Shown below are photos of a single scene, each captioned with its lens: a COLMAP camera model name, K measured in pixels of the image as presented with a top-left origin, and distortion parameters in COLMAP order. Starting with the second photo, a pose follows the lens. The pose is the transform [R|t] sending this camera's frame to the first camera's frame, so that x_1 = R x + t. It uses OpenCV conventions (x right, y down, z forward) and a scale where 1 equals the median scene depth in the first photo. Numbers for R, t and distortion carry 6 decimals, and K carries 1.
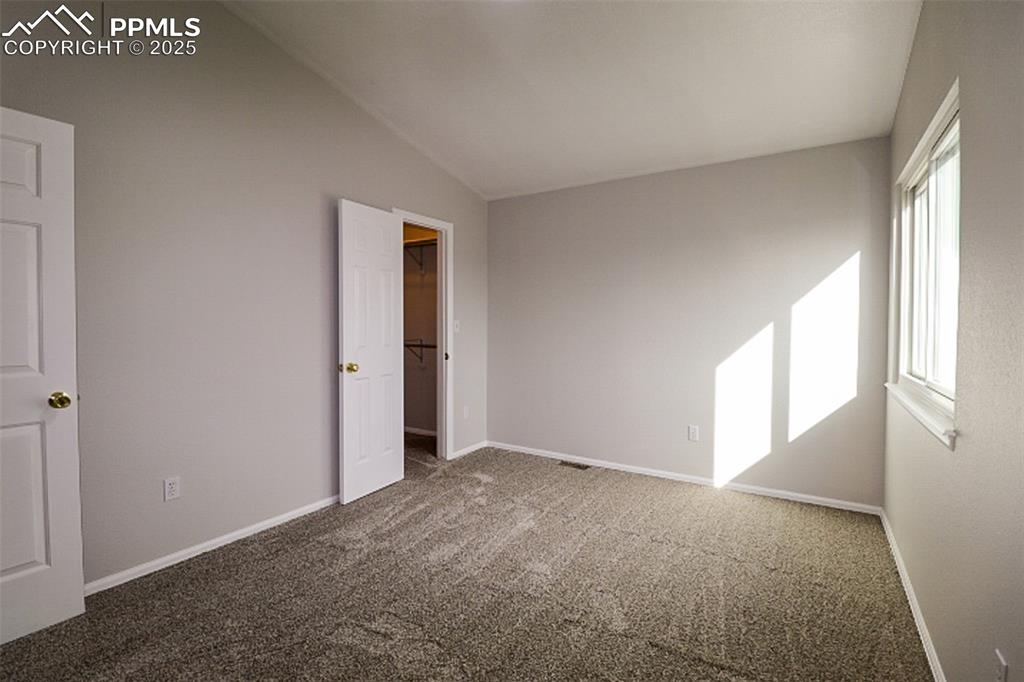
lens RADIAL K [[480.4, 0, 512.0], [0, 480.4, 341.0], [0, 0, 1]] dist [0.000798, 0.000032]
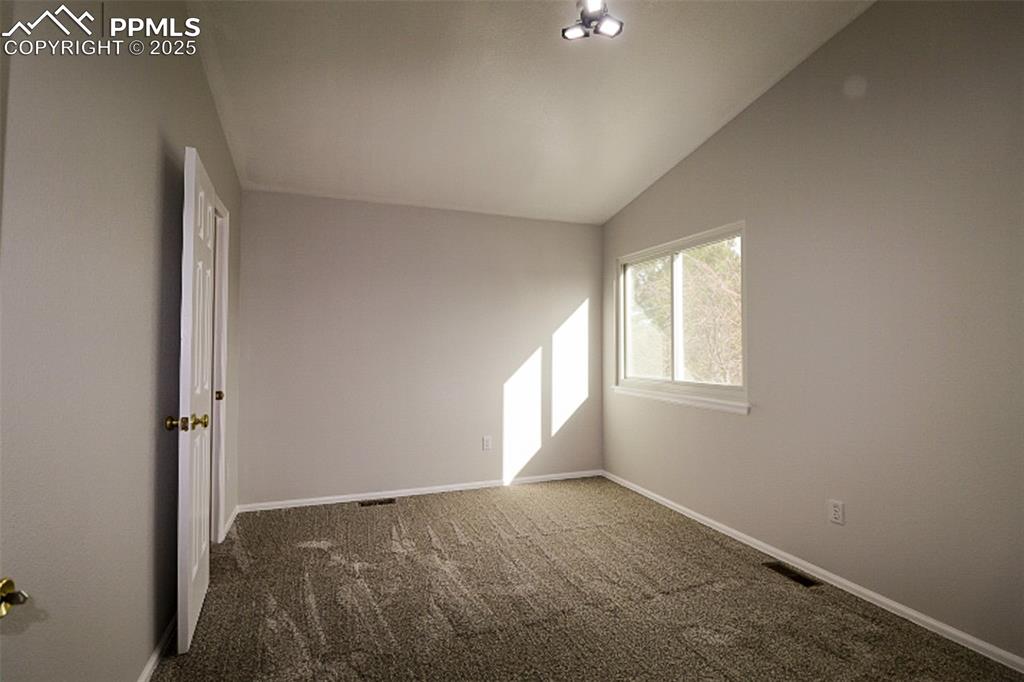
lens RADIAL K [[480.6, 0, 512.0], [0, 480.6, 341.0], [0, 0, 1]] dist [-0.000886, -0.000140]
pose [[0.592163, 0.006517, 0.805792, -0.558046], [0.030238, 0.999083, -0.030301, -0.016159], [-0.805251, 0.042309, 0.591423, 0.289185]]
